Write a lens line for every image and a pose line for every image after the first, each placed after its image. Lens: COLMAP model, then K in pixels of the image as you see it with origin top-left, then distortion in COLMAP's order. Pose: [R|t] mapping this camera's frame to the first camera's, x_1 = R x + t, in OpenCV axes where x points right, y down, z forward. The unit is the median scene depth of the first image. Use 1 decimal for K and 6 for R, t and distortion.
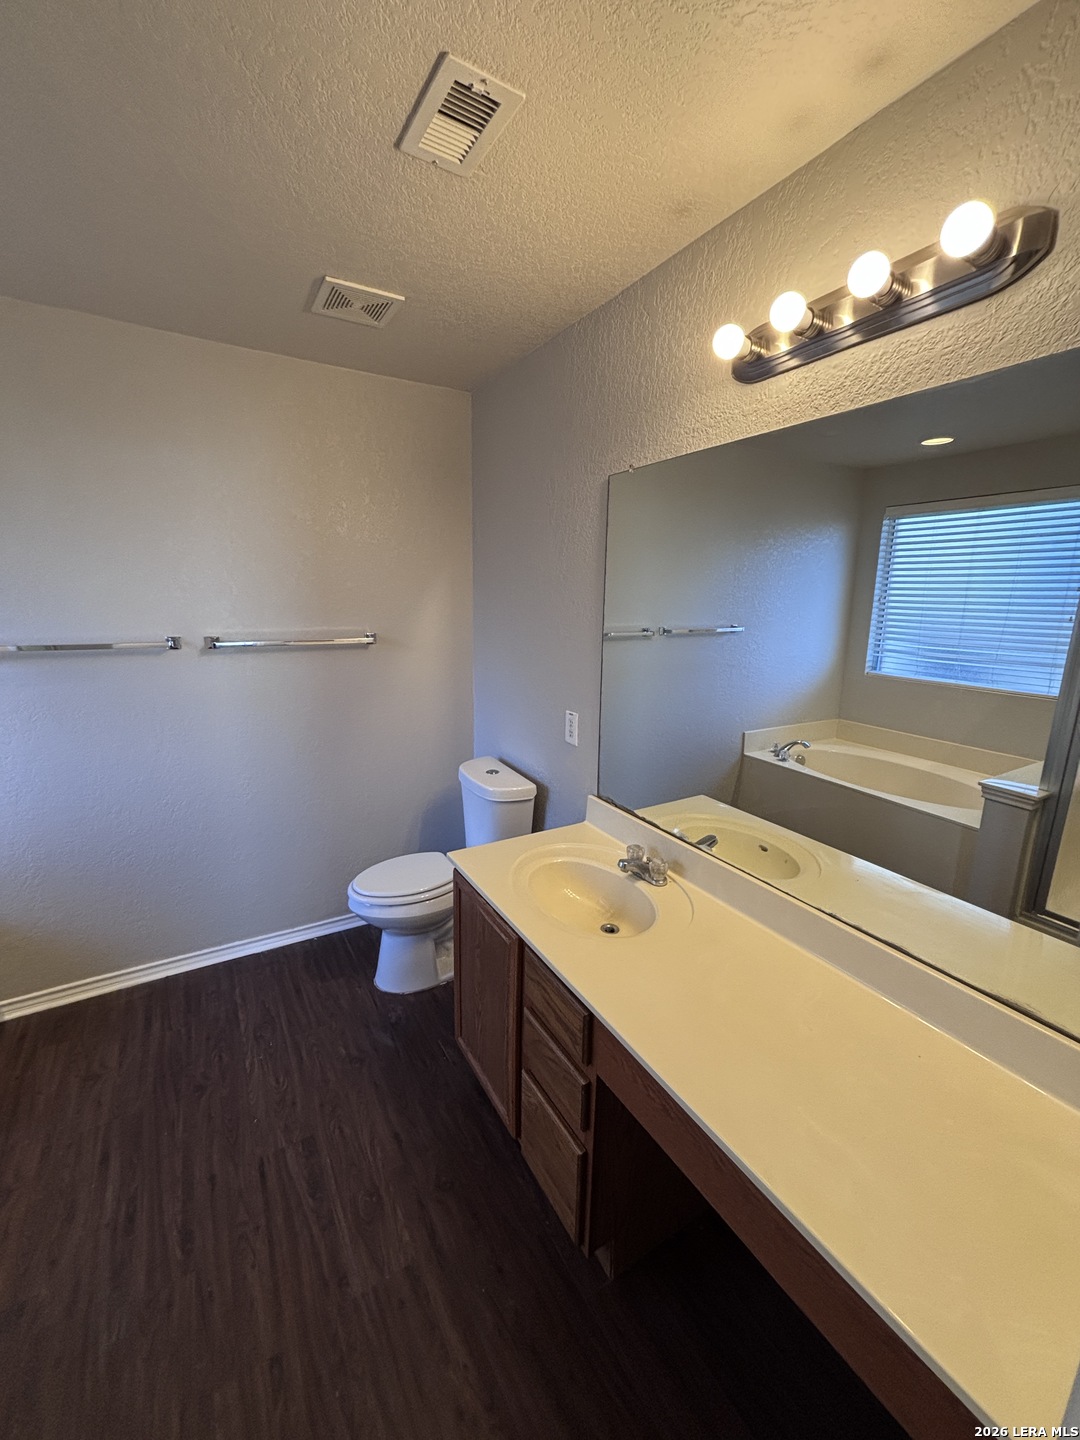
lens RADIAL K [[574.8, 0, 544.6], [0, 574.8, 729.2], [0, 0, 1]] dist [0.002875, 0.000834]
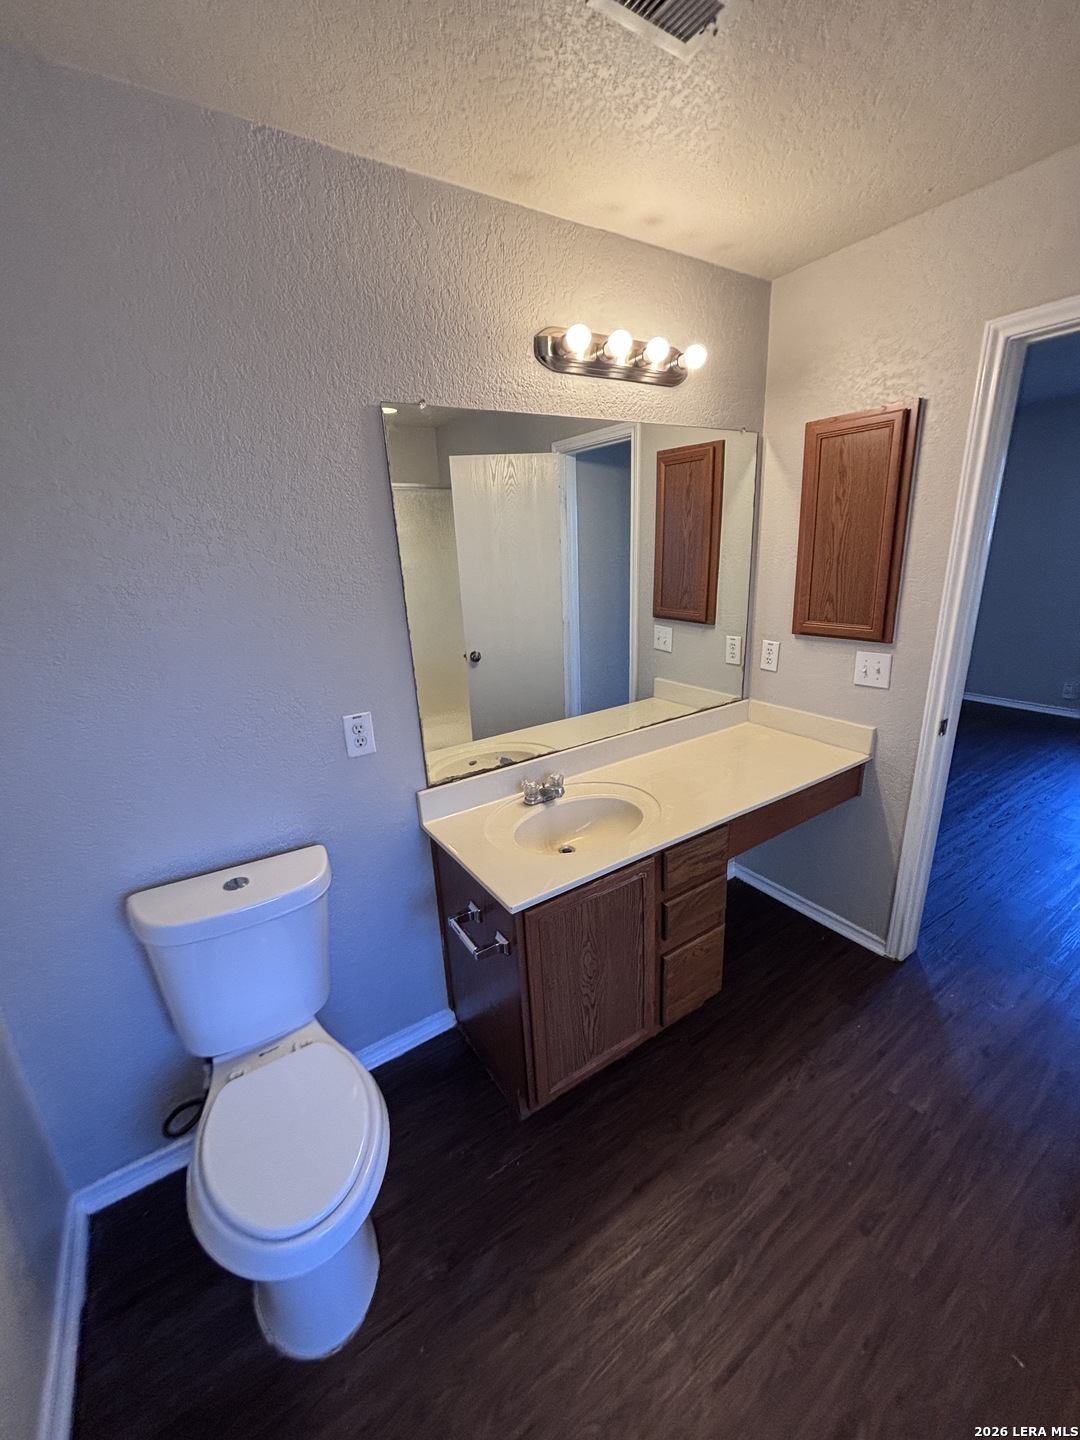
lens RADIAL K [[574.8, 0, 537.1], [0, 574.8, 734.7], [0, 0, 1]] dist [0.002875, 0.000834]
pose [[-0.041281, -0.323498, 0.945328, -0.981962], [0.279019, 0.904761, 0.321800, -0.261430], [-0.959398, 0.277049, 0.052912, 1.059406]]
